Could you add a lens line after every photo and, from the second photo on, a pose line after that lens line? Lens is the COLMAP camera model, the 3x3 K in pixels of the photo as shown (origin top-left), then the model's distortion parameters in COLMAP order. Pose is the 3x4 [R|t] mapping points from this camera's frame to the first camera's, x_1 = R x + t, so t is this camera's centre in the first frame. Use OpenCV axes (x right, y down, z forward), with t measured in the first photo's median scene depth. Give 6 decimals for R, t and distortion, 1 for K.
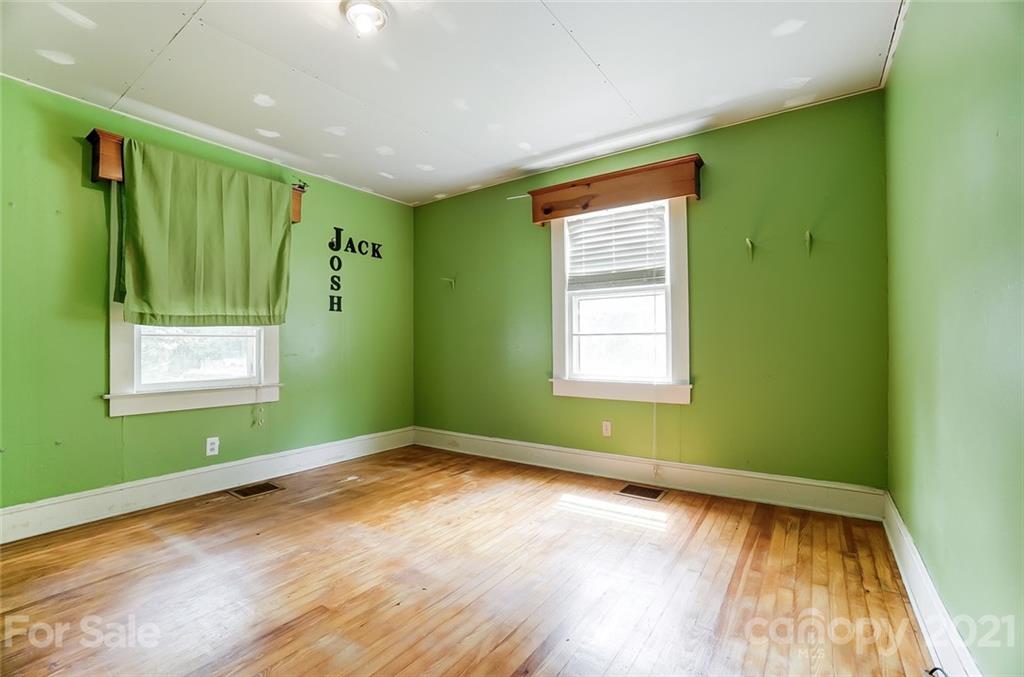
lens RADIAL K [[454.0, 0, 493.0], [0, 454.0, 337.5], [0, 0, 1]] dist [-0.069306, 0.025146]
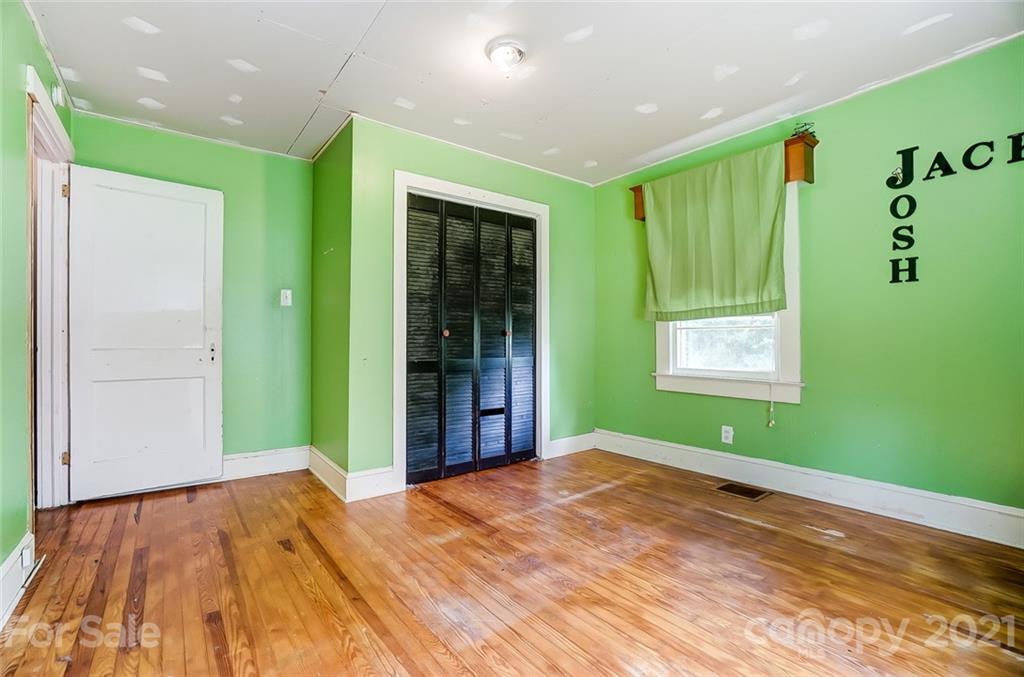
lens RADIAL K [[454.0, 0, 493.0], [0, 454.0, 337.5], [0, 0, 1]] dist [-0.069306, 0.025146]
pose [[-0.303588, -0.000563, -0.952803, 0.509113], [0.017087, 0.999836, -0.006035, 0.016549], [0.952650, -0.018112, -0.303529, 0.782712]]
